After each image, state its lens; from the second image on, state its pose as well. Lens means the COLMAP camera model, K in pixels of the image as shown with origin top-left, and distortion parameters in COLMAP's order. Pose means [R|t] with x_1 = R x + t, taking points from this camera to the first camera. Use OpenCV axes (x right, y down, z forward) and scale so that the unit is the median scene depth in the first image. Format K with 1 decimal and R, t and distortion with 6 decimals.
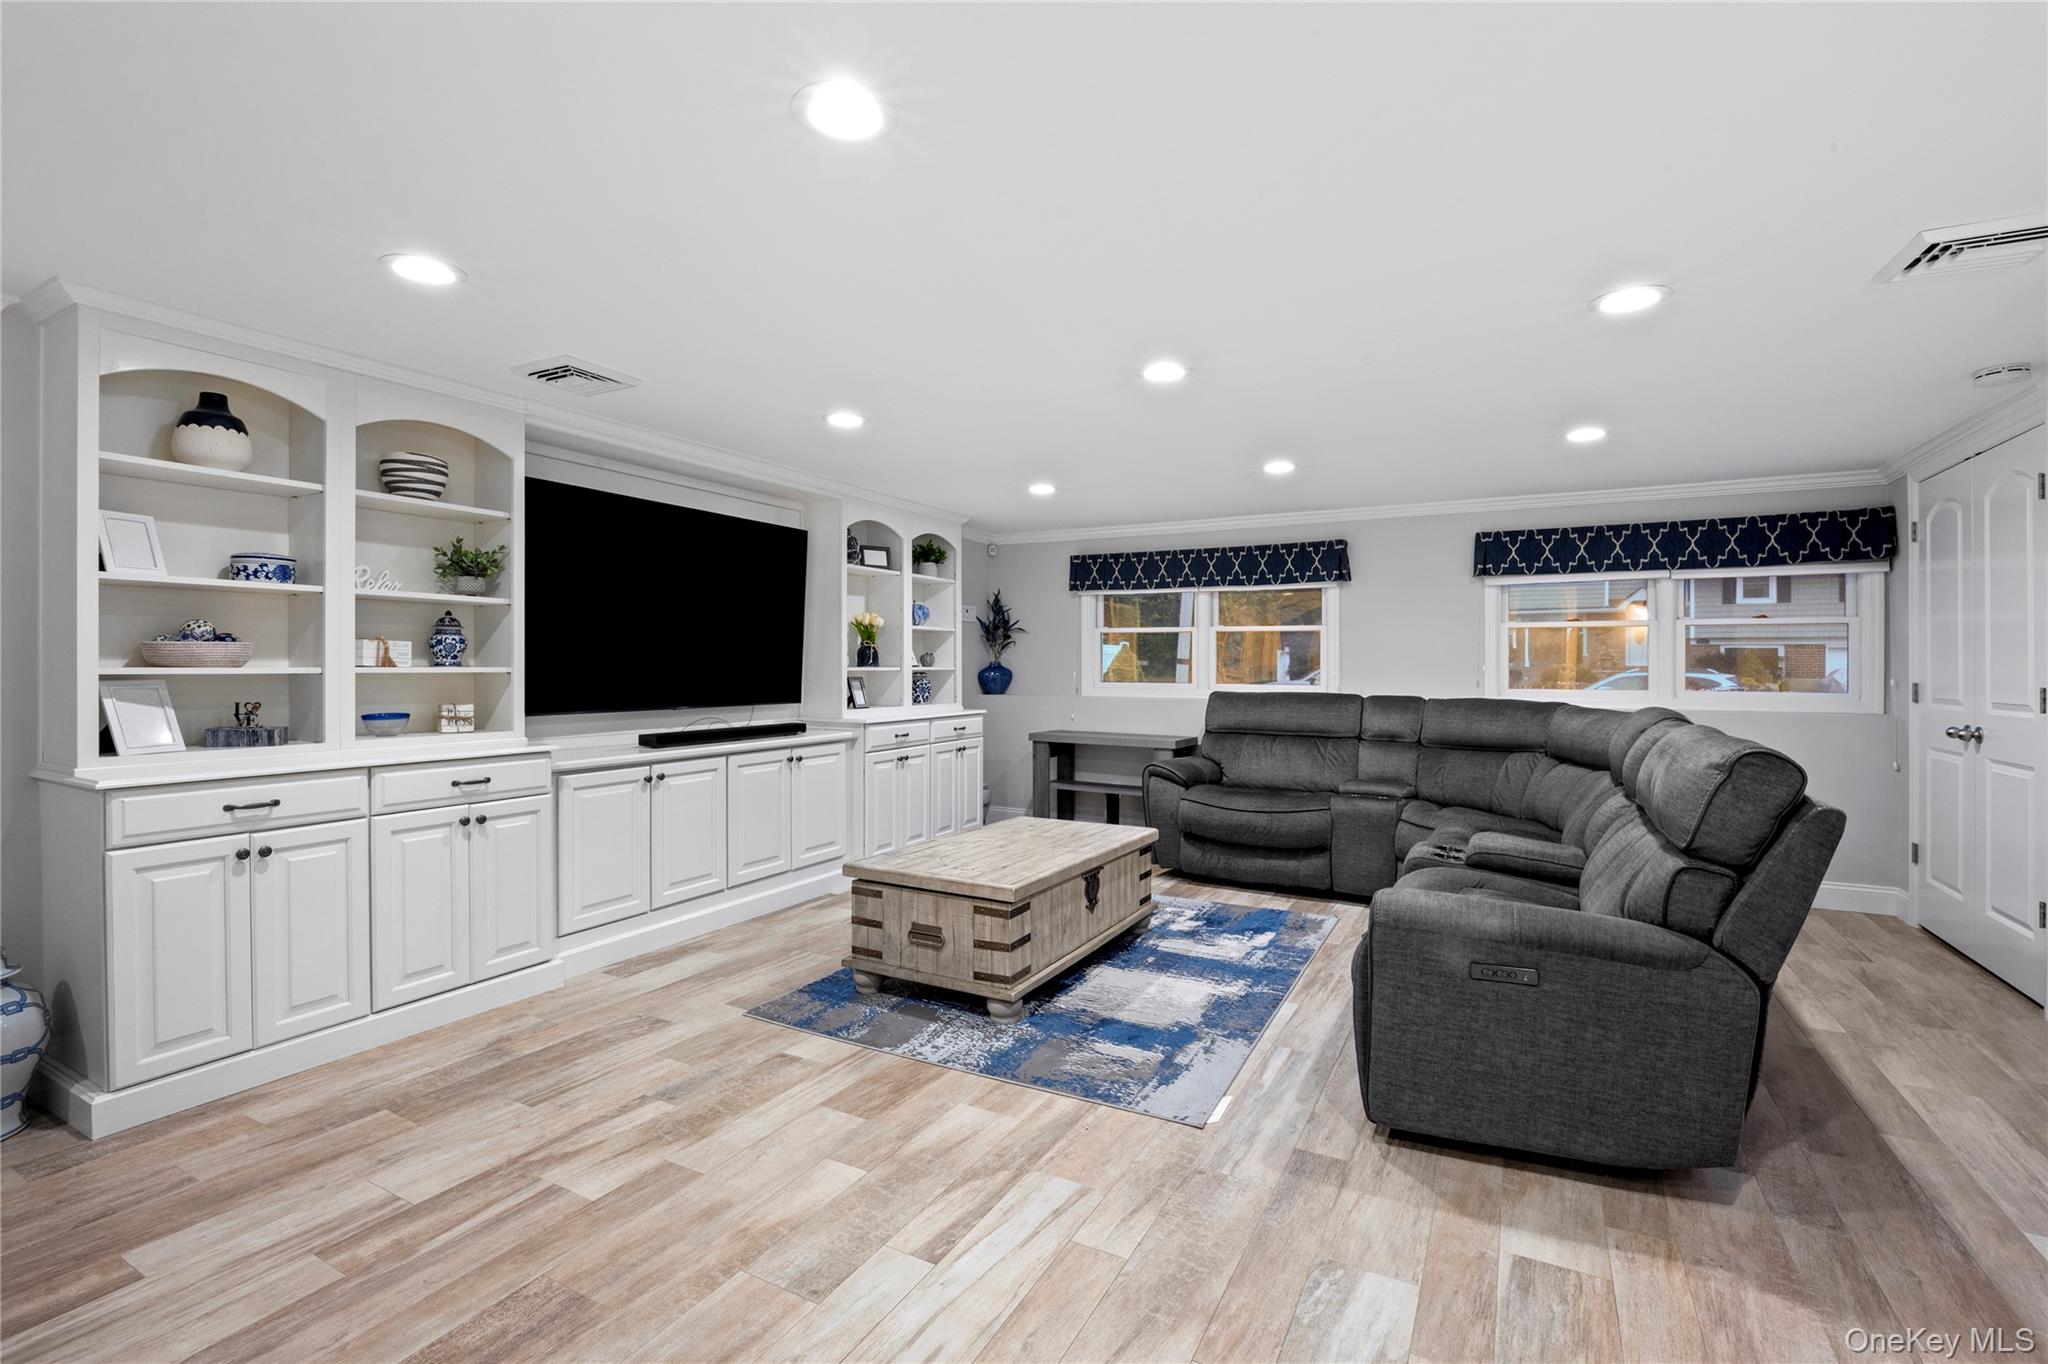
lens RADIAL K [[924.8, 0, 1012.7], [0, 924.8, 666.2], [0, 0, 1]] dist [-0.014786, 0.000867]
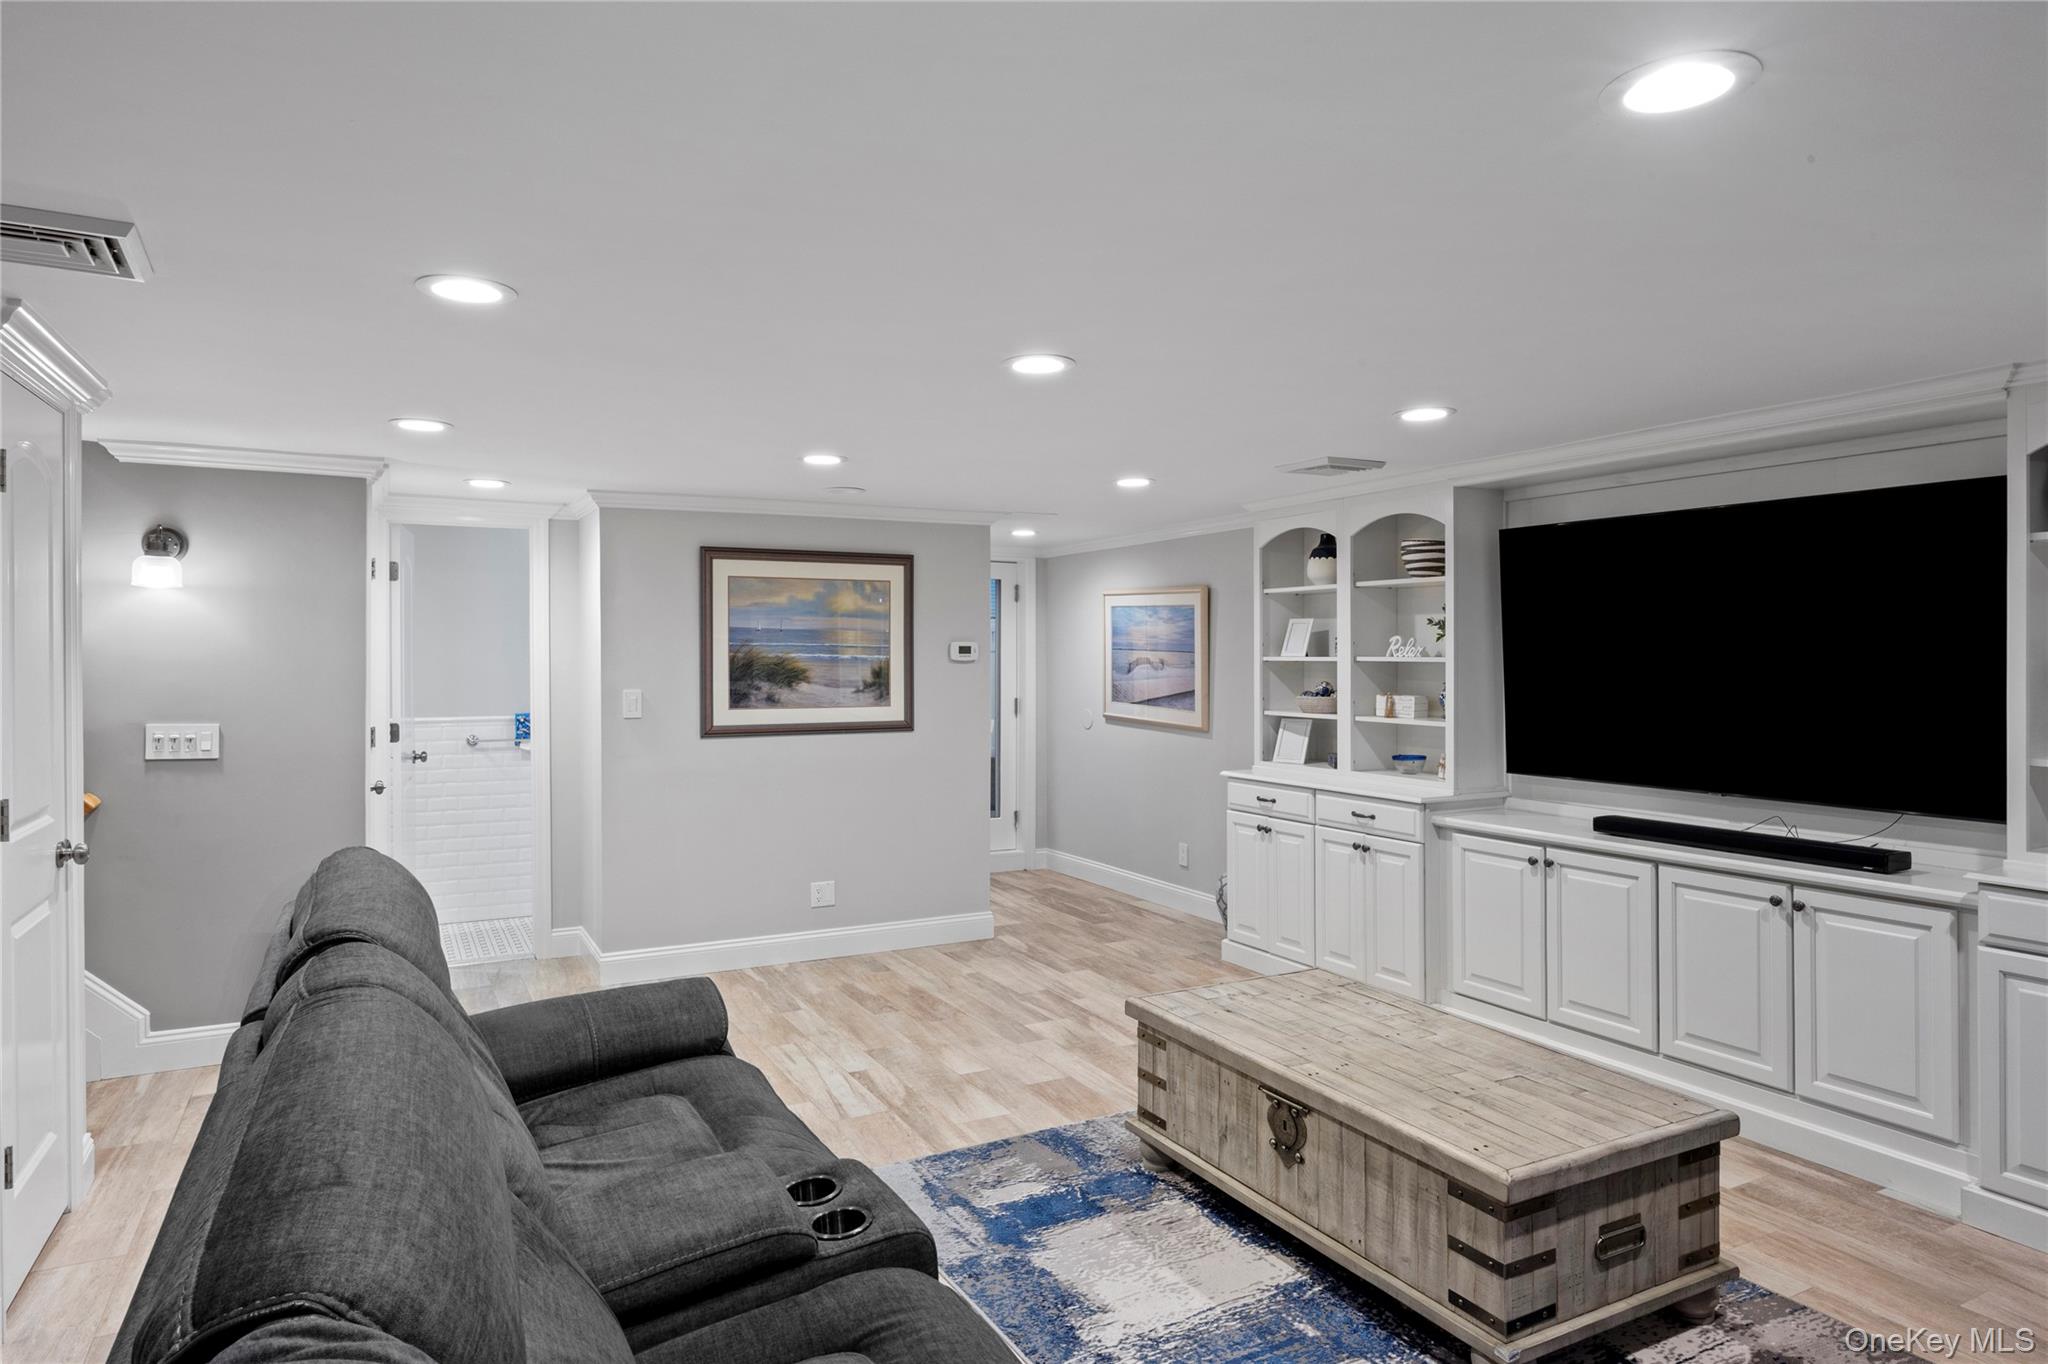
lens RADIAL K [[1233.3, 0, 1055.5], [0, 1233.3, 675.3], [0, 0, 1]] dist [-0.002003, -0.000517]
pose [[-0.528359, 0.009989, -0.848962, 1.073457], [-0.004025, 0.999890, 0.014270, -0.085083], [0.849011, 0.010957, -0.528261, 1.633733]]
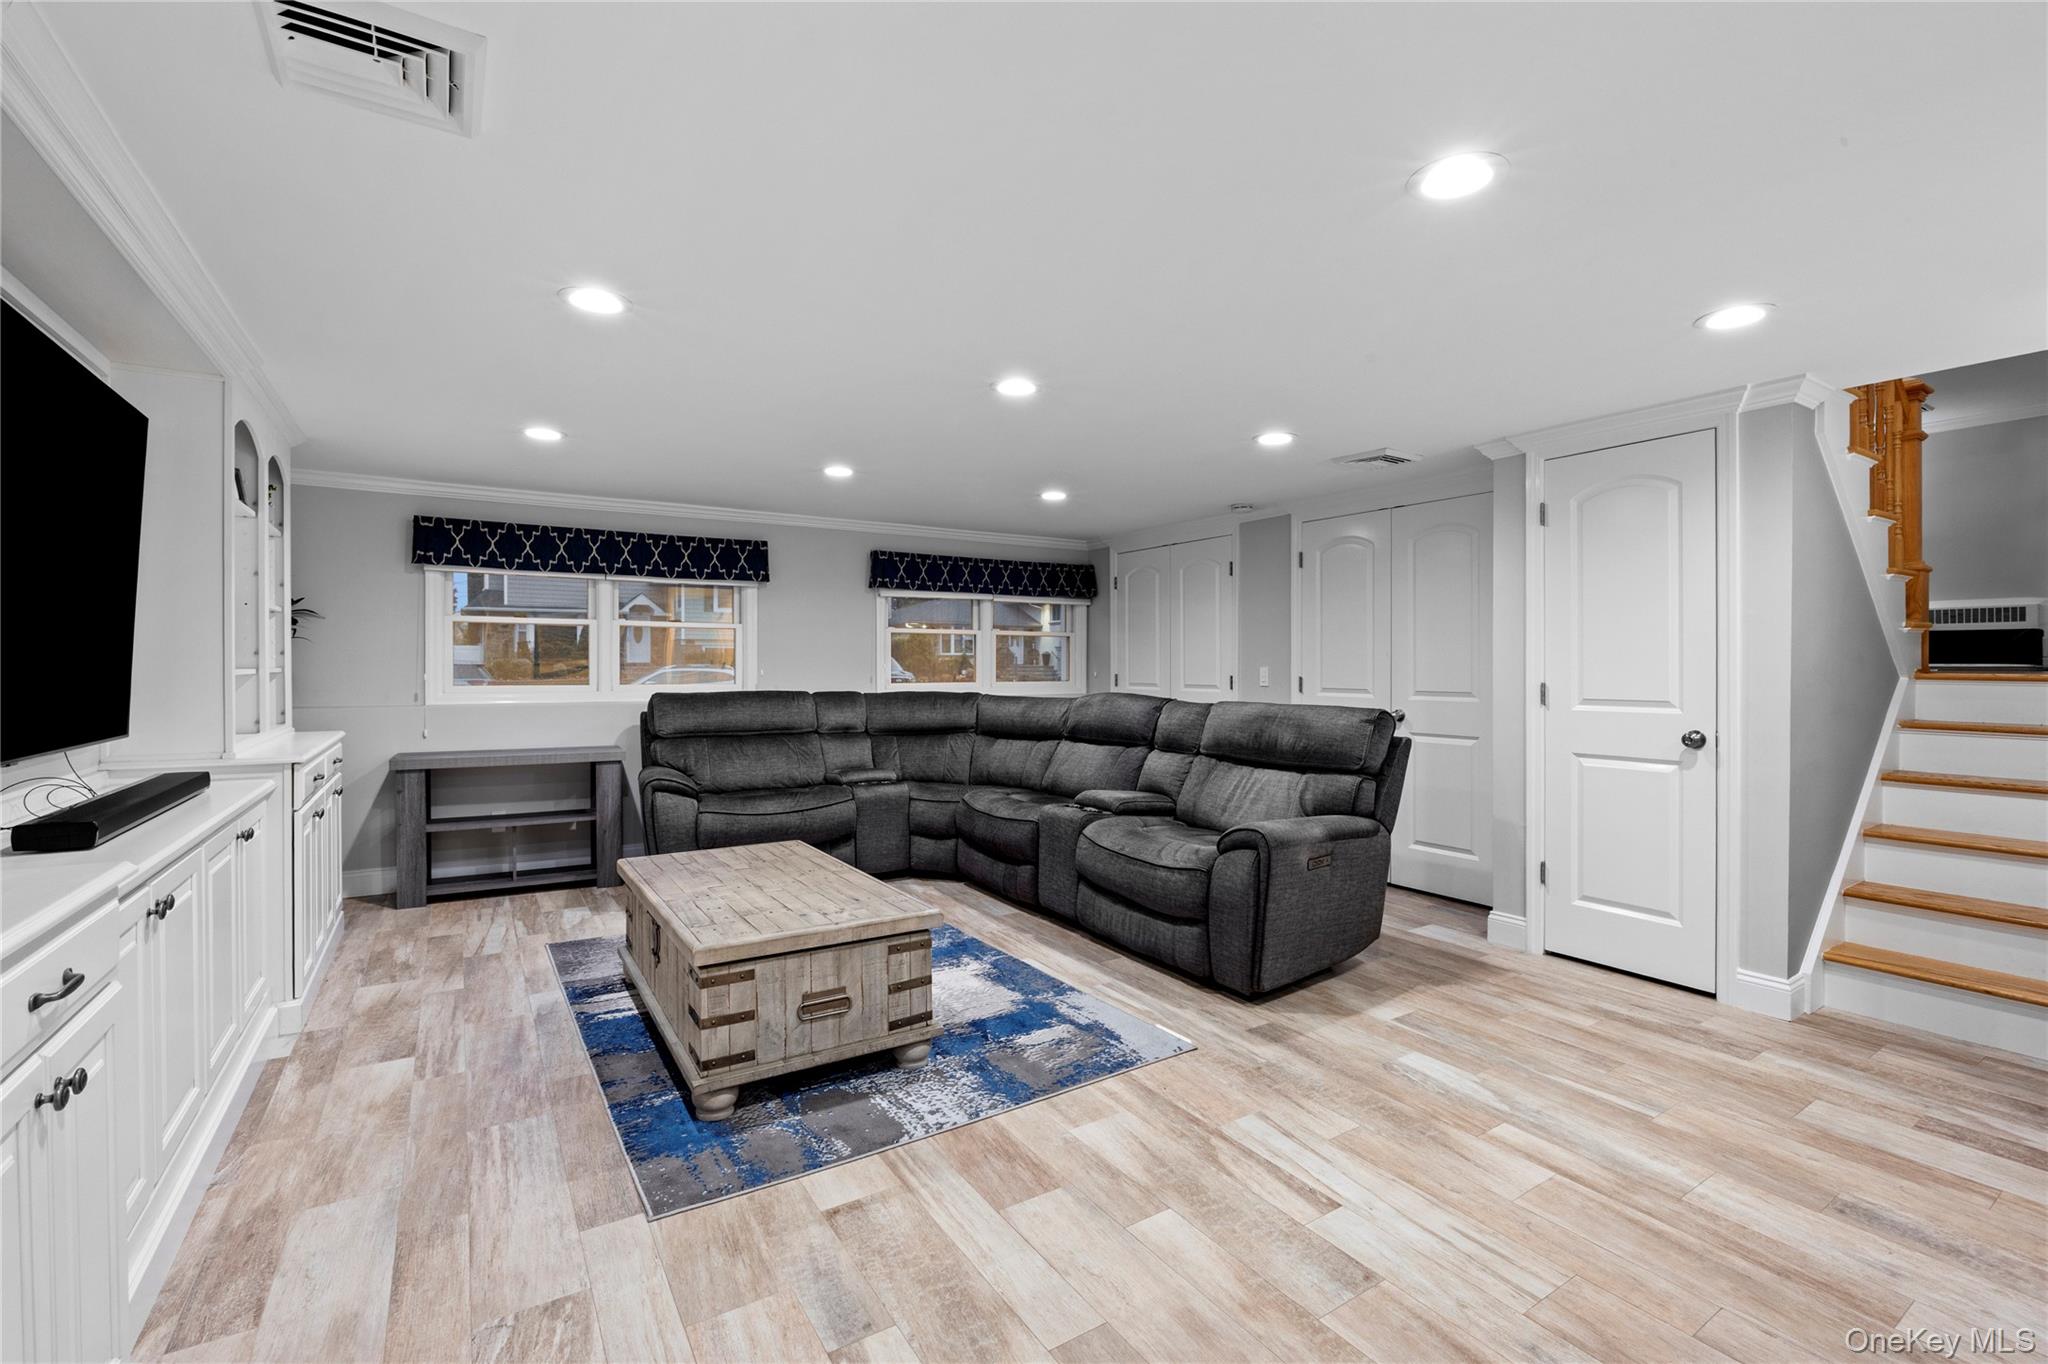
lens RADIAL K [[899.5, 0, 1044.5], [0, 899.5, 663.5], [0, 0, 1]] dist [-0.016934, 0.000225]
pose [[0.466937, -0.002967, 0.884286, -0.776977], [0.000052, 0.999994, 0.003327, -0.008901], [-0.884291, -0.001508, 0.466934, 0.520985]]
